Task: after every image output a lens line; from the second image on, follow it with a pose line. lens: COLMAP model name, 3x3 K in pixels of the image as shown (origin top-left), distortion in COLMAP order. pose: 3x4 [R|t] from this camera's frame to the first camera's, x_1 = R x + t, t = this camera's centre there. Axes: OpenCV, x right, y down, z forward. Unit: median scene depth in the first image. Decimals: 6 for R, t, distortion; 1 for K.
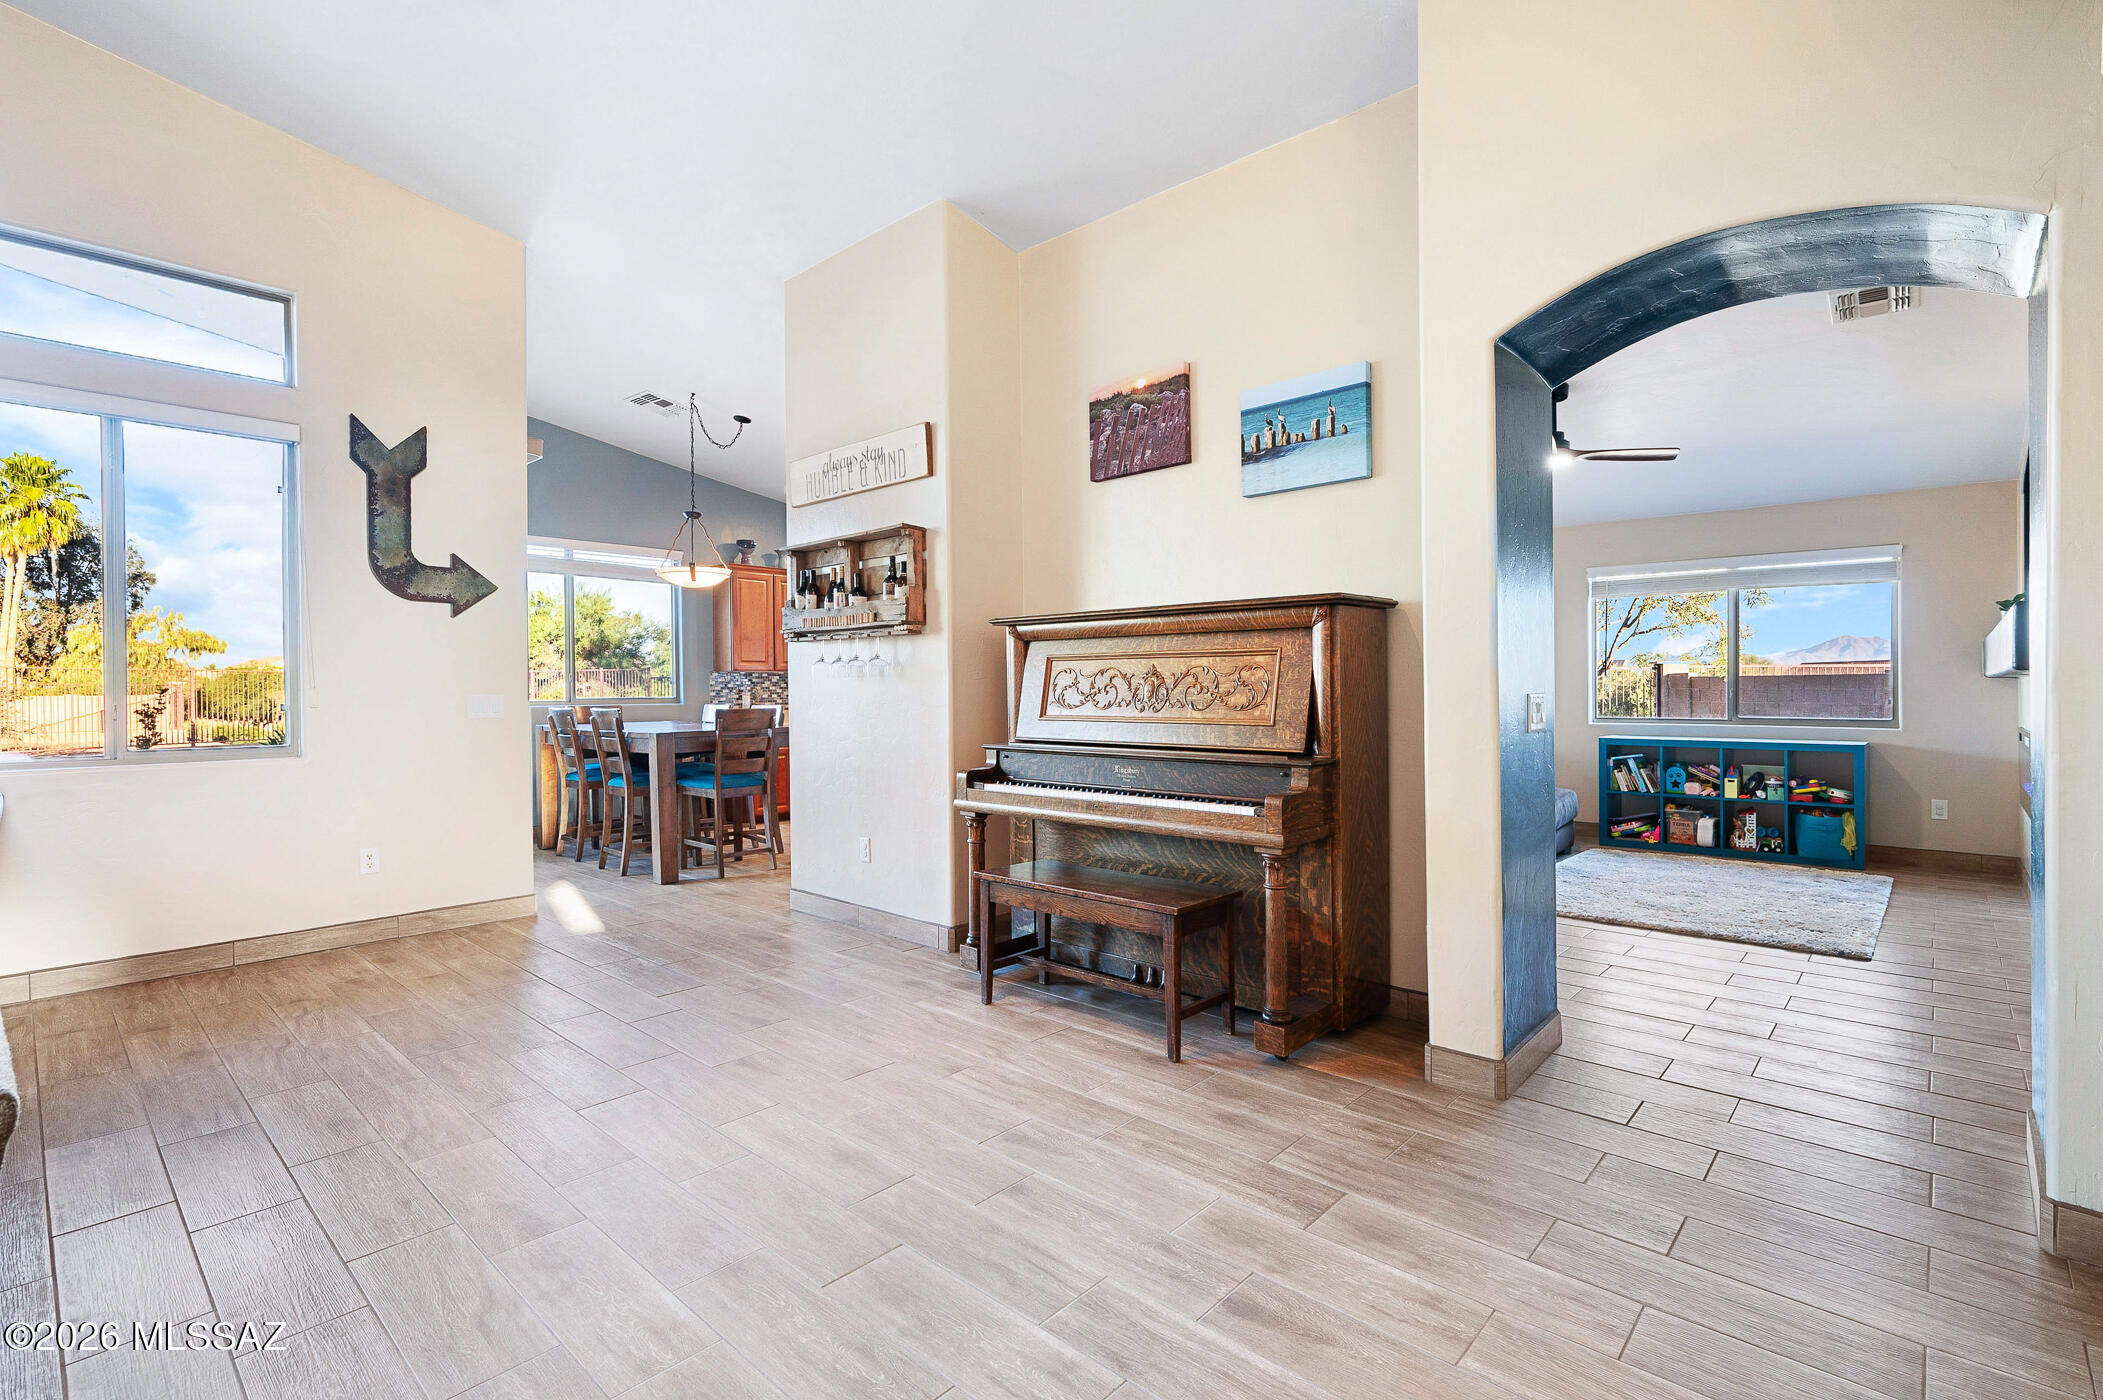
lens RADIAL K [[960.3, 0, 1063.9], [0, 960.3, 695.6], [0, 0, 1]] dist [-0.006870, -0.000277]
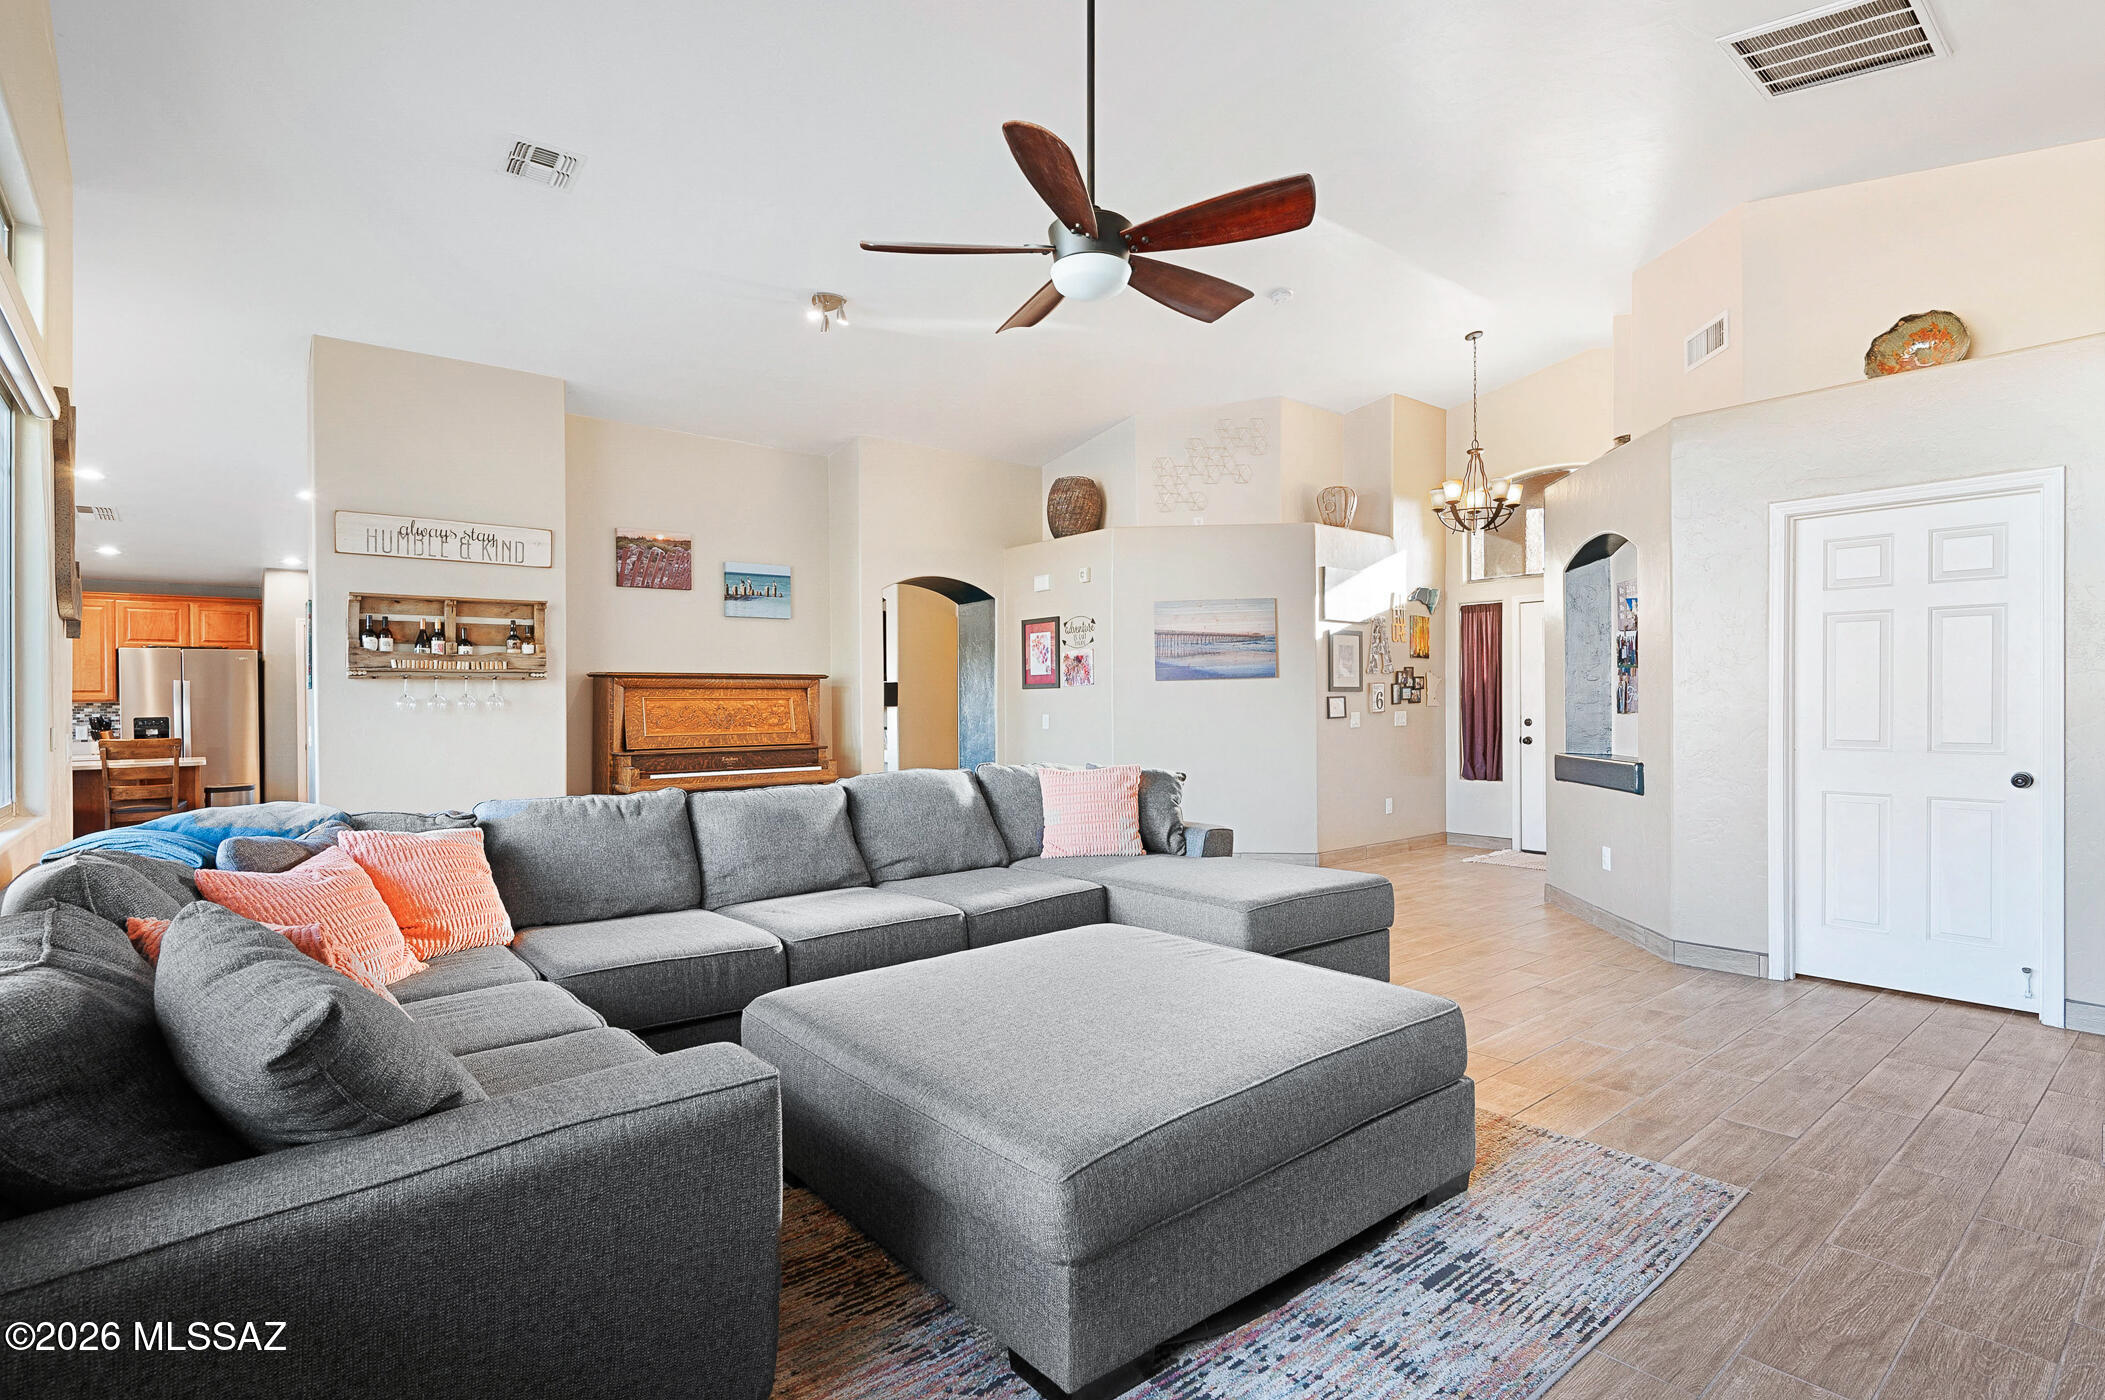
lens RADIAL K [[1014.5, 0, 1051.7], [0, 1014.5, 717.4], [0, 0, 1]] dist [0.002296, 0.001710]
pose [[0.145201, -0.011839, 0.989331, -1.410776], [0.014607, 0.999845, 0.009821, -0.011871], [-0.989294, 0.013025, 0.145351, 0.049506]]
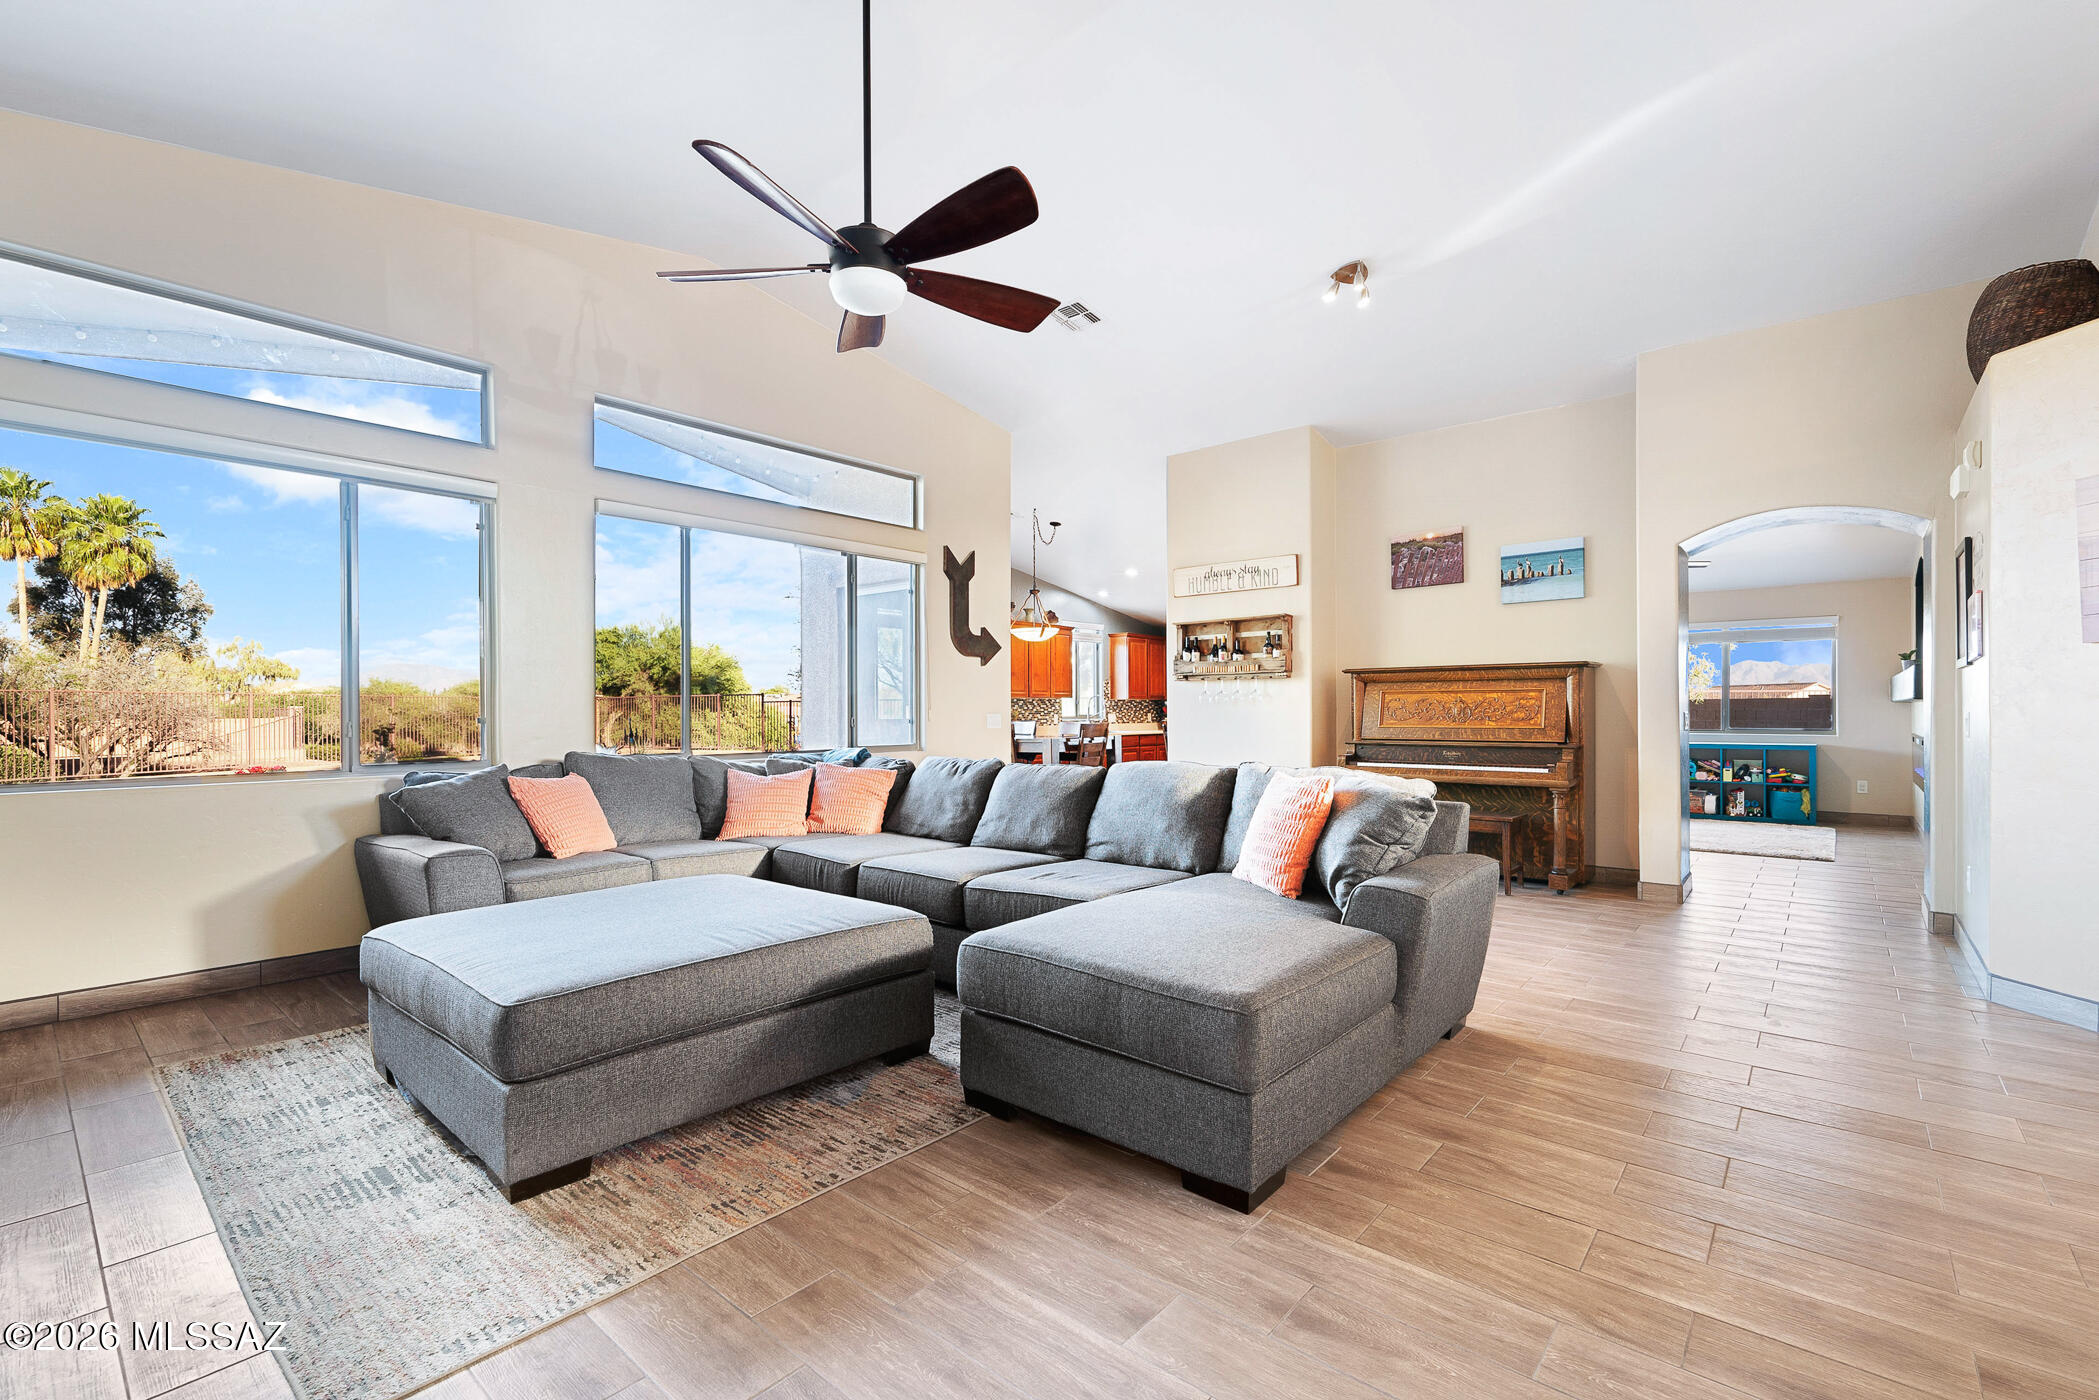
lens RADIAL K [[904.6, 0, 1057.1], [0, 904.6, 717.8], [0, 0, 1]] dist [-0.009069, 0.001850]
pose [[0.999507, -0.001816, 0.031350, -0.575637], [0.001817, 0.999998, 0.000003, 0.005769], [-0.031350, 0.000054, 0.999508, -0.553550]]
